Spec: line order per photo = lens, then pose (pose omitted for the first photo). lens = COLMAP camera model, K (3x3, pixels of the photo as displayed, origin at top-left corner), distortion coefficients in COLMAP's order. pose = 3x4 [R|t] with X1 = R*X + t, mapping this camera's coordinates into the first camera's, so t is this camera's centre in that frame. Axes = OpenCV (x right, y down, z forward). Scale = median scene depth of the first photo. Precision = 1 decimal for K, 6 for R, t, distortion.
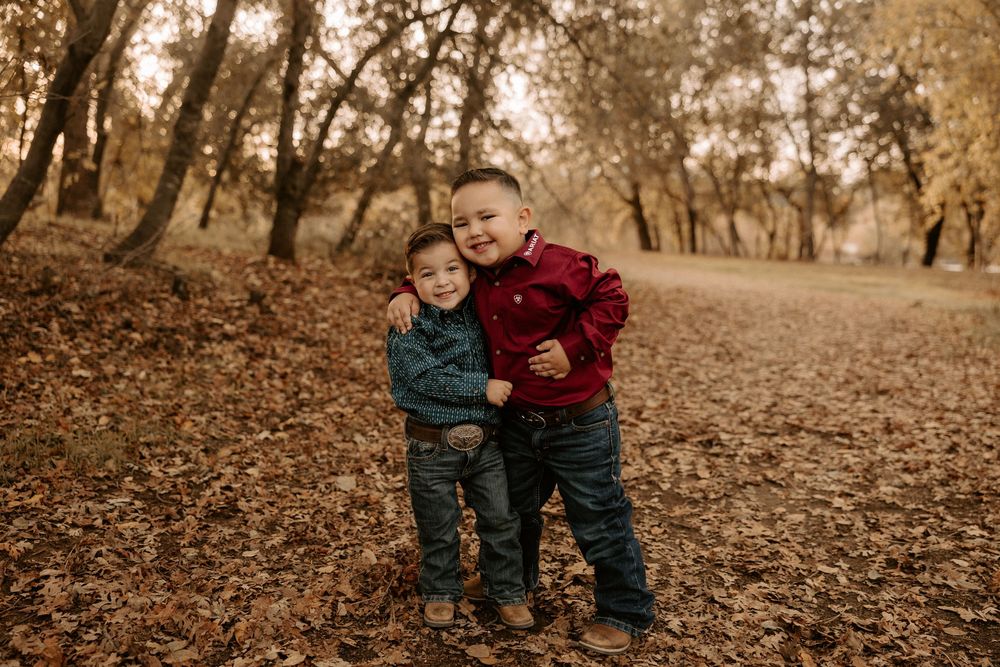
lens RADIAL K [[870.5, 0, 504.6], [0, 870.5, 325.2], [0, 0, 1]] dist [-0.009338, -0.003975]
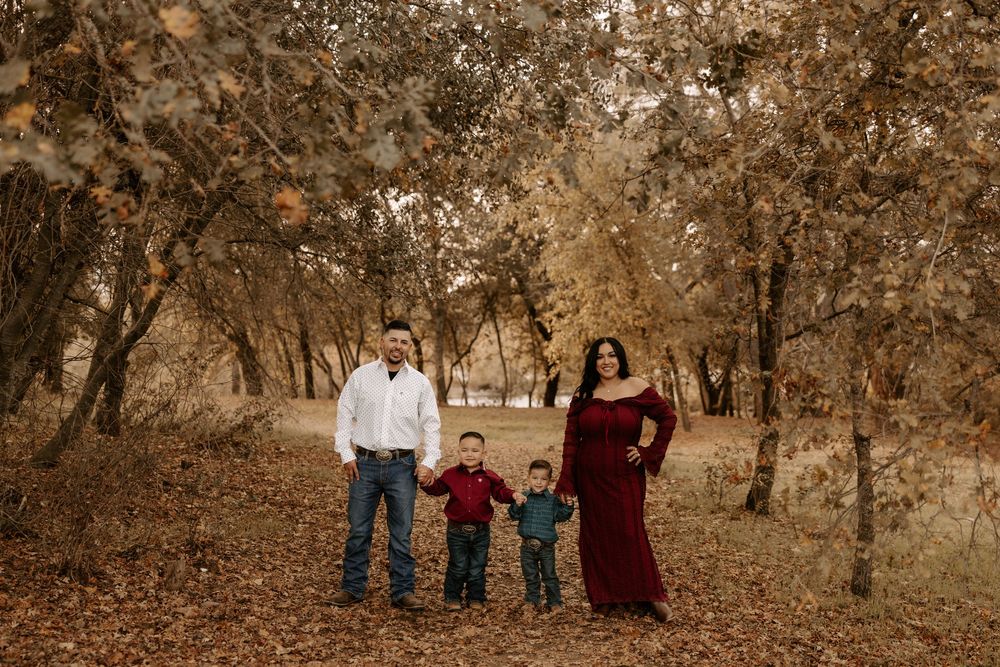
lens RADIAL K [[1087.9, 0, 486.6], [0, 1087.9, 327.2], [0, 0, 1]] dist [-0.114014, 0.000000]
pose [[0.921064, 0.003810, 0.389393, -0.620817], [0.051429, 0.990003, -0.131336, 0.013668], [-0.386000, 0.140995, 0.911660, -1.176837]]
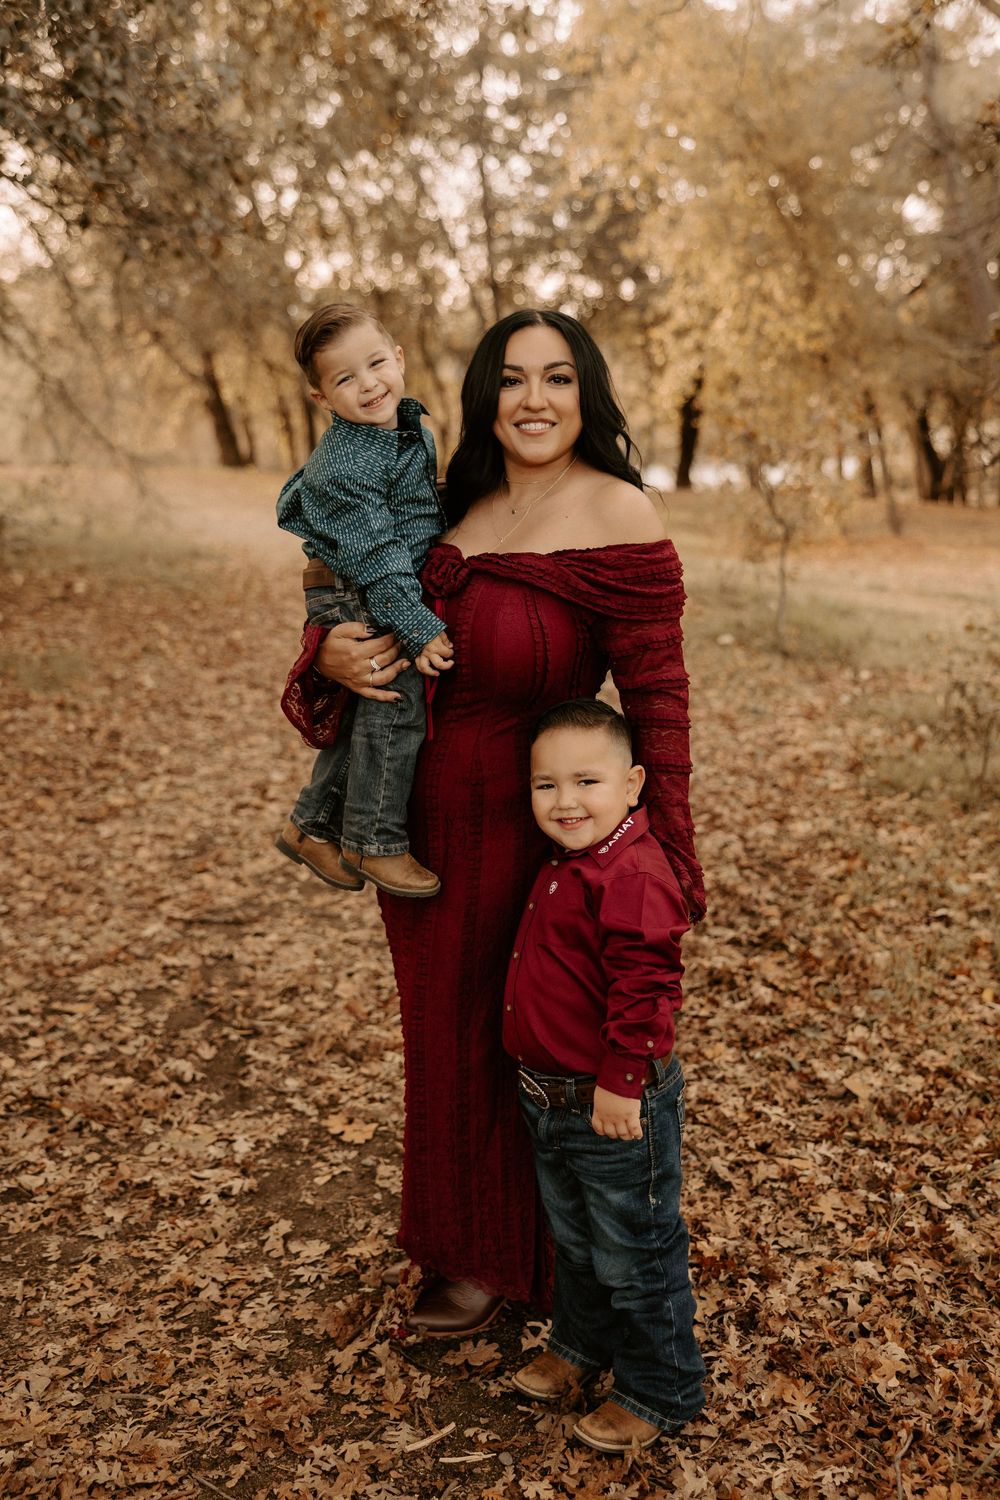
lens RADIAL K [[1539.3, 0, 489.1], [0, 1539.3, 744.3], [0, 0, 1]] dist [-0.093842, 0.000000]
pose [[0.947347, -0.079090, 0.310286, -0.071503], [0.048020, 0.993148, 0.106537, -0.068722], [-0.316586, -0.086028, 0.944655, -0.343056]]
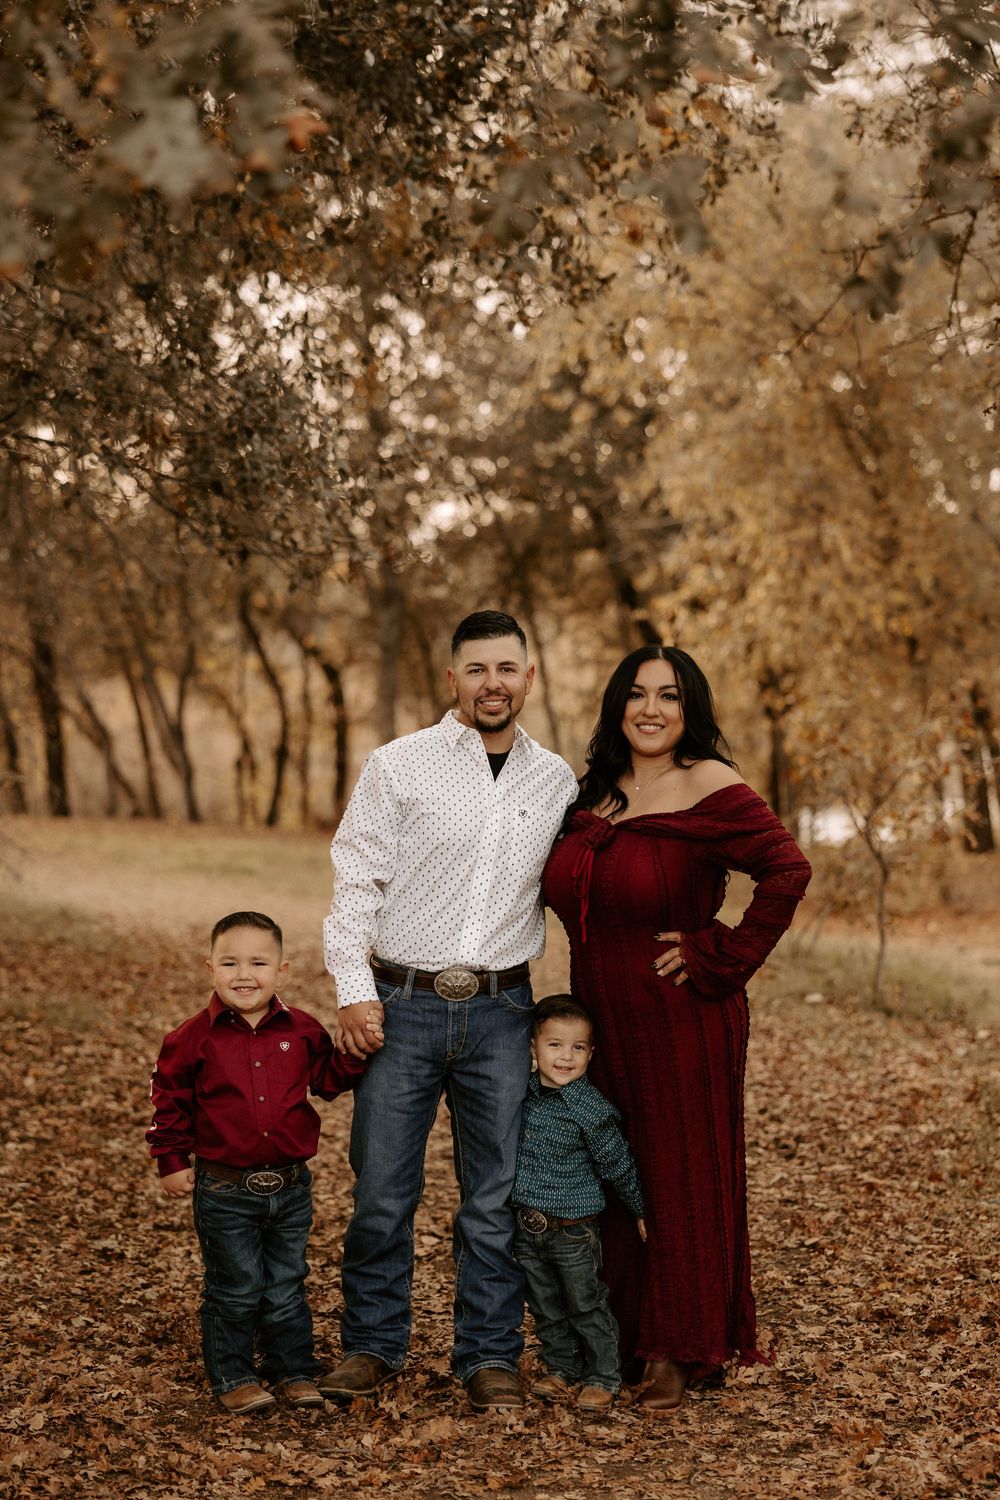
lens RADIAL K [[2755.1, 0, 504.5], [0, 2755.1, 747.9], [0, 0, 1]] dist [-0.076706, 0.000000]
pose [[0.923853, -0.009328, 0.382635, -0.547227], [0.047986, 0.994638, -0.091614, 0.006850], [-0.379728, 0.102999, 0.919346, -1.098594]]
